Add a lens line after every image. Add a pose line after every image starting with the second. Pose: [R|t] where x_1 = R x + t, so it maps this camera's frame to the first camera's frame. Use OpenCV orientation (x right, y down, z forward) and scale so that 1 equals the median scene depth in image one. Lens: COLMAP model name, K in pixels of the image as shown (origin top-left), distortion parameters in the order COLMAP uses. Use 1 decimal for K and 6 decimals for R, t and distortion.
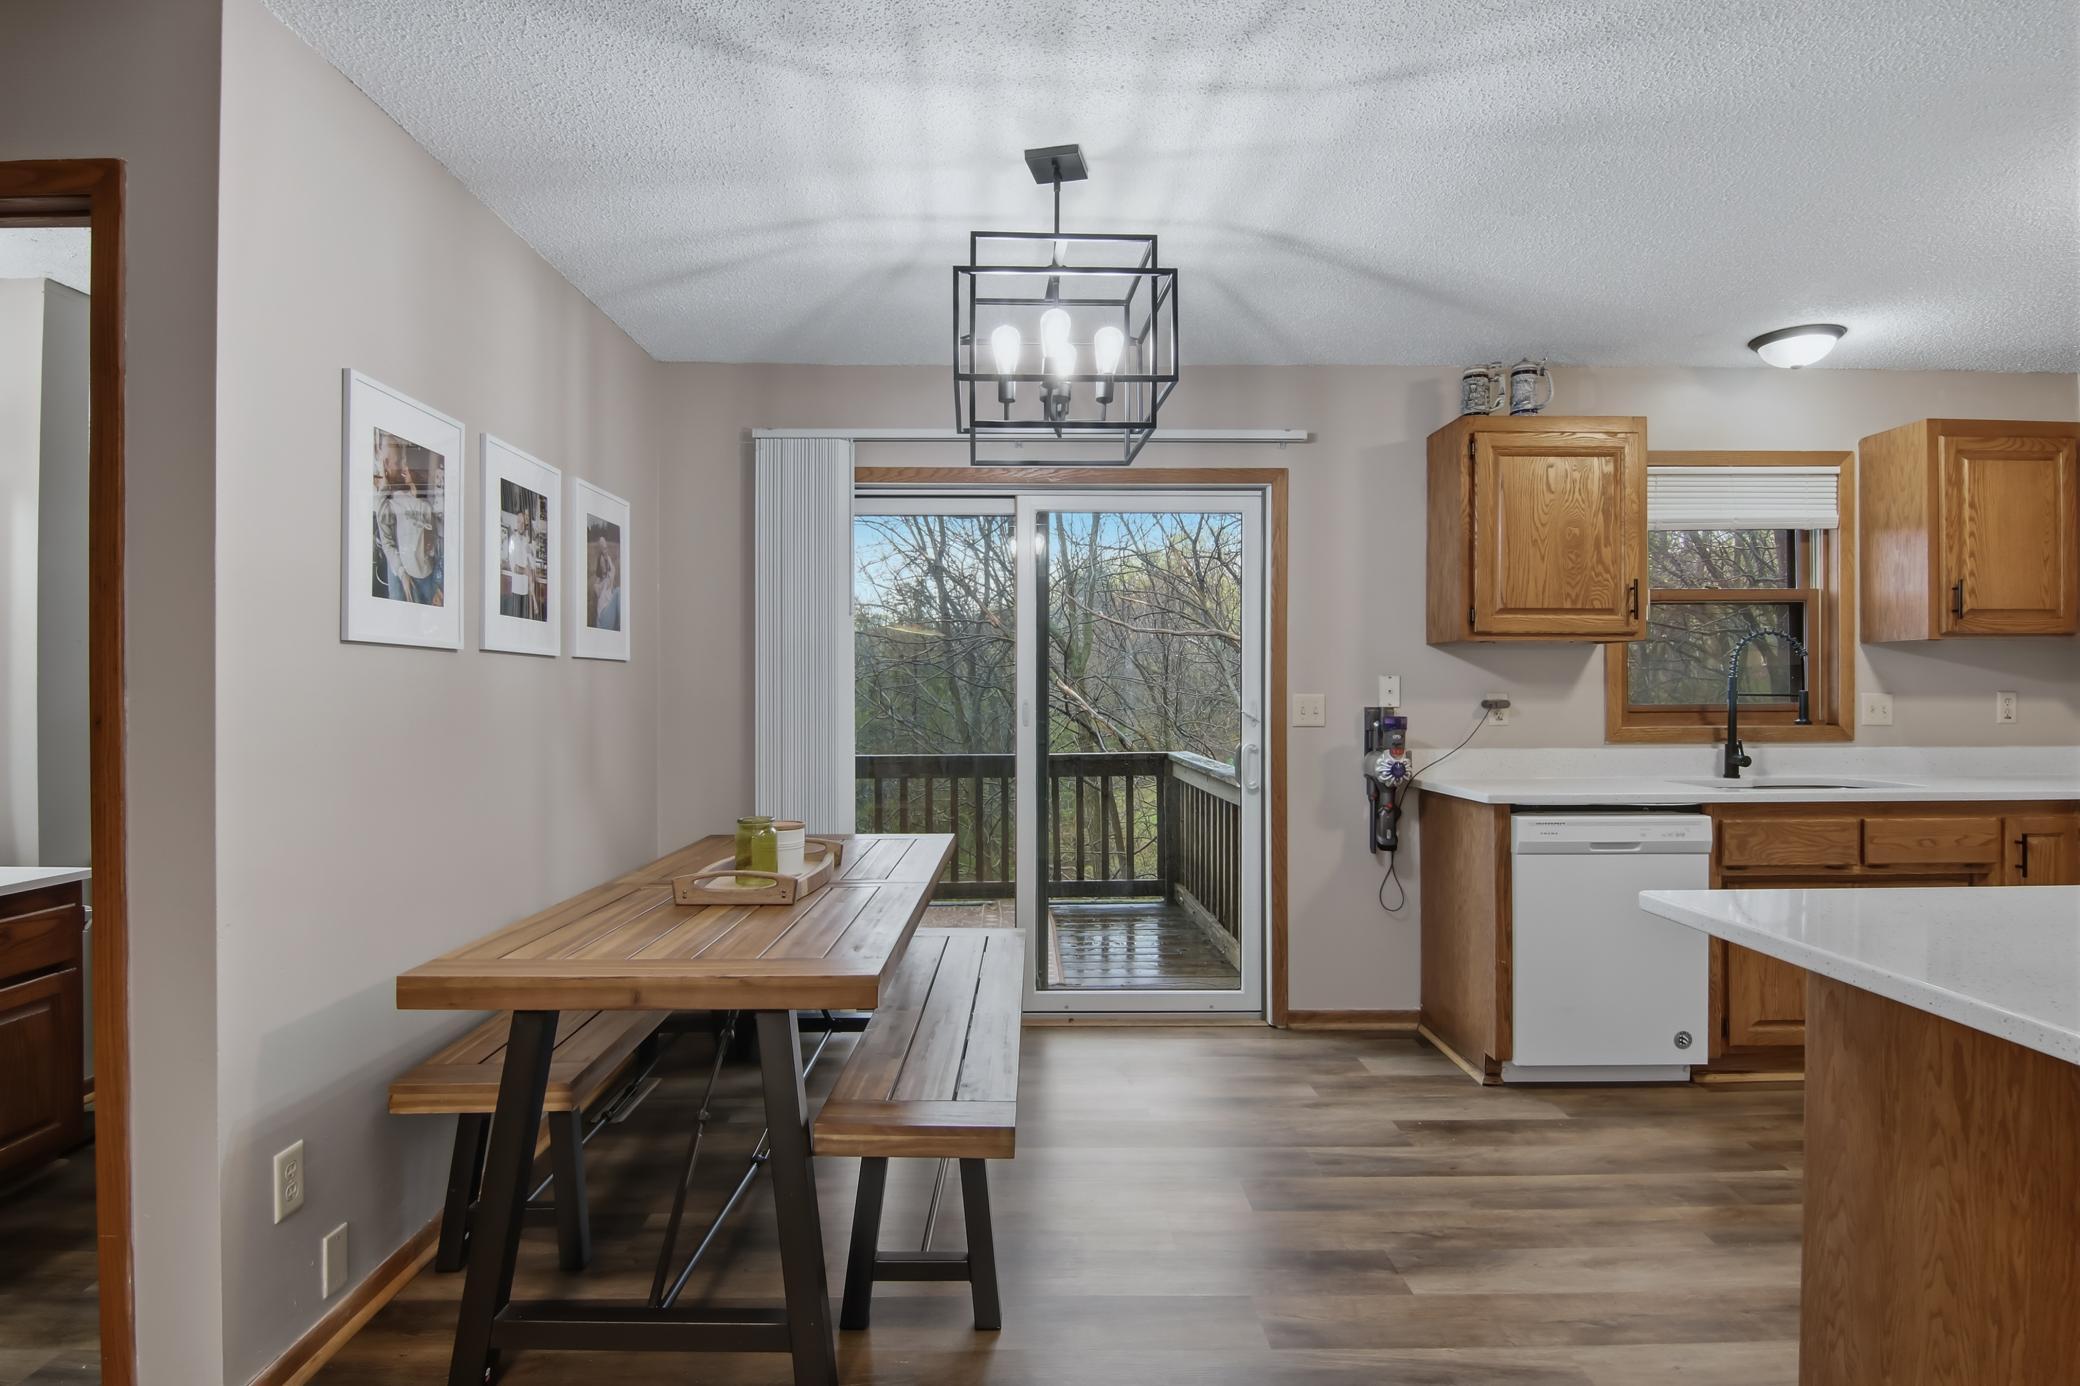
lens RADIAL K [[1077.5, 0, 1023.8], [0, 1077.5, 687.8], [0, 0, 1]] dist [-0.019466, -0.001286]
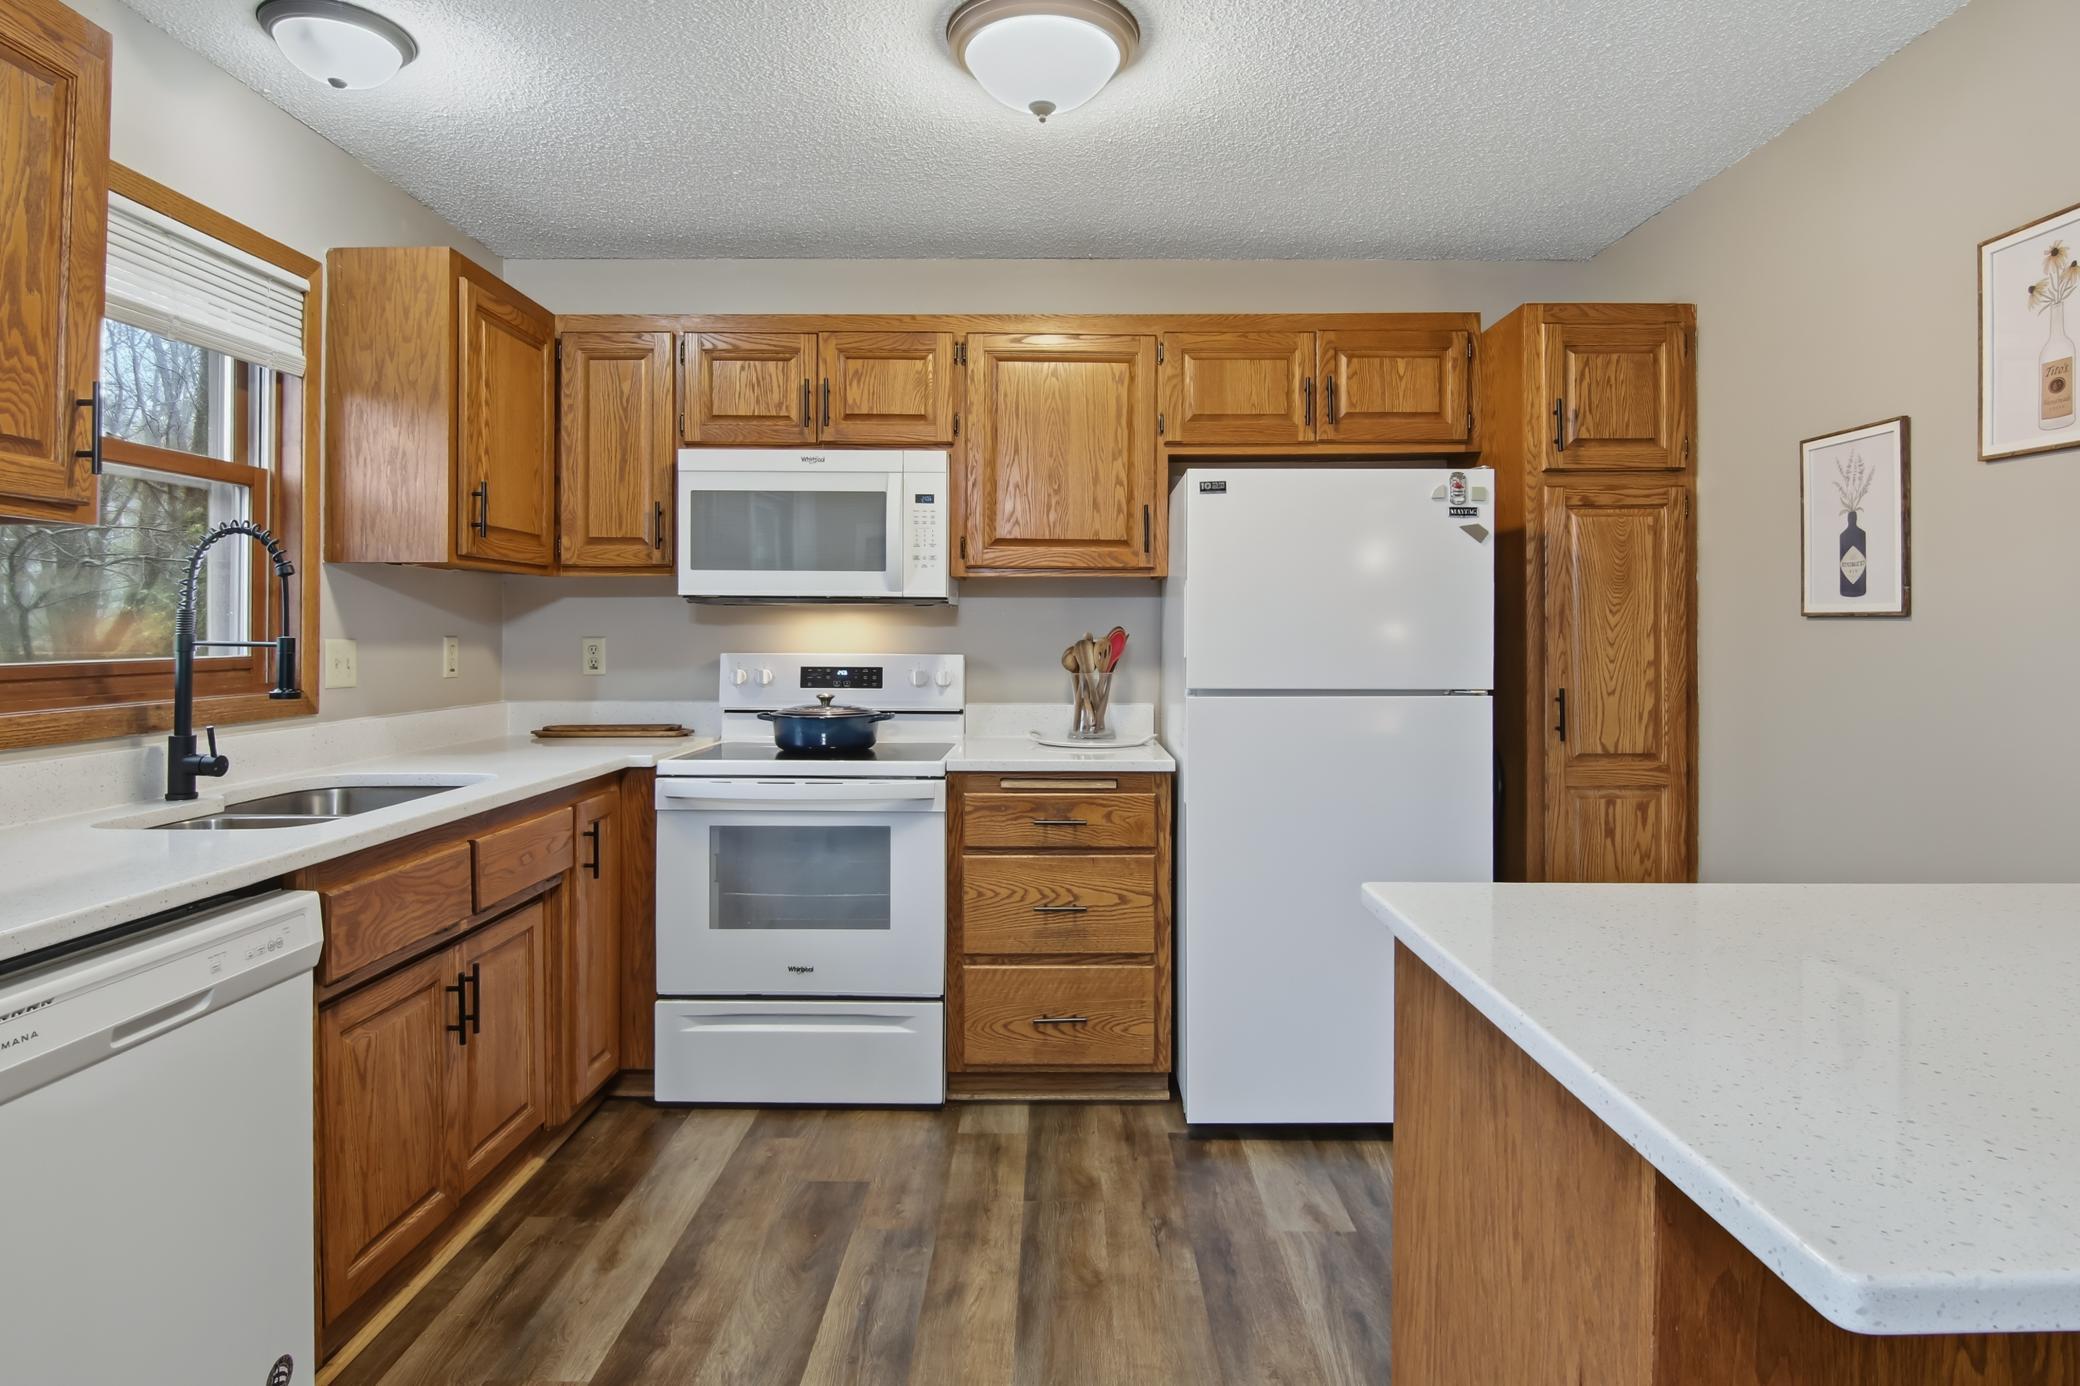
lens RADIAL K [[1145.6, 0, 1057.3], [0, 1145.6, 619.9], [0, 0, 1]] dist [-0.002192, -0.000659]
pose [[0.012463, 0.014410, 0.999818, 0.099869], [-0.006249, 0.999878, -0.014333, 0.000465], [-0.999903, -0.006070, 0.012552, 0.561664]]
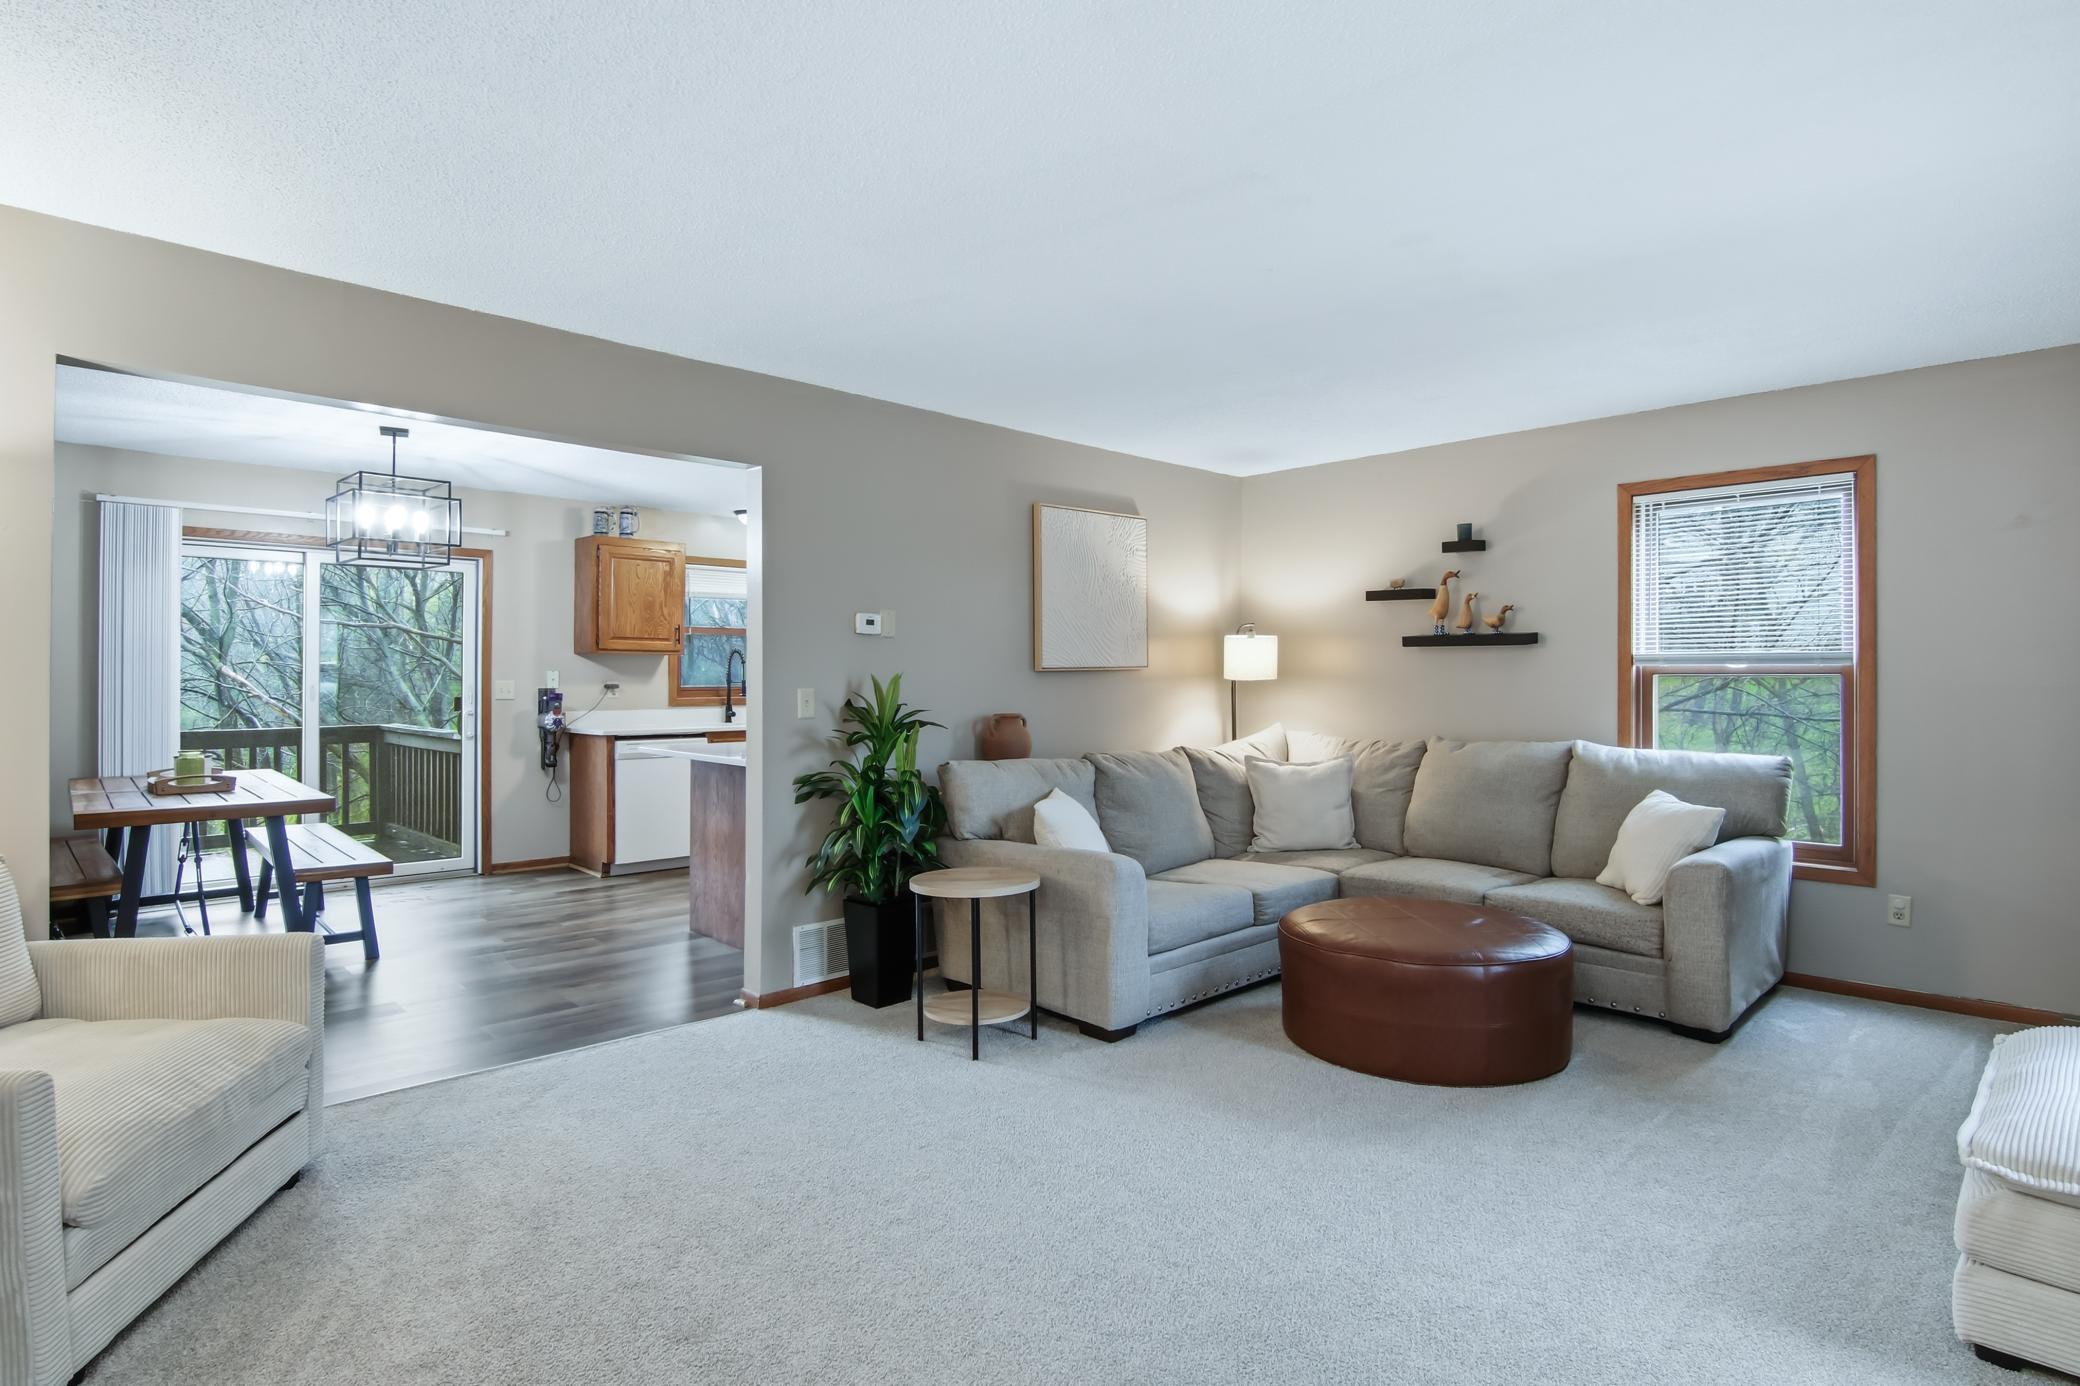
lens RADIAL K [[1077.5, 0, 1024.9], [0, 1077.5, 677.7], [0, 0, 1]] dist [-0.019466, -0.001286]
pose [[0.733849, 0.003918, 0.679301, -0.306141], [-0.006104, 0.999981, 0.000826, -0.006084], [-0.679285, -0.004752, 0.733859, -0.873076]]
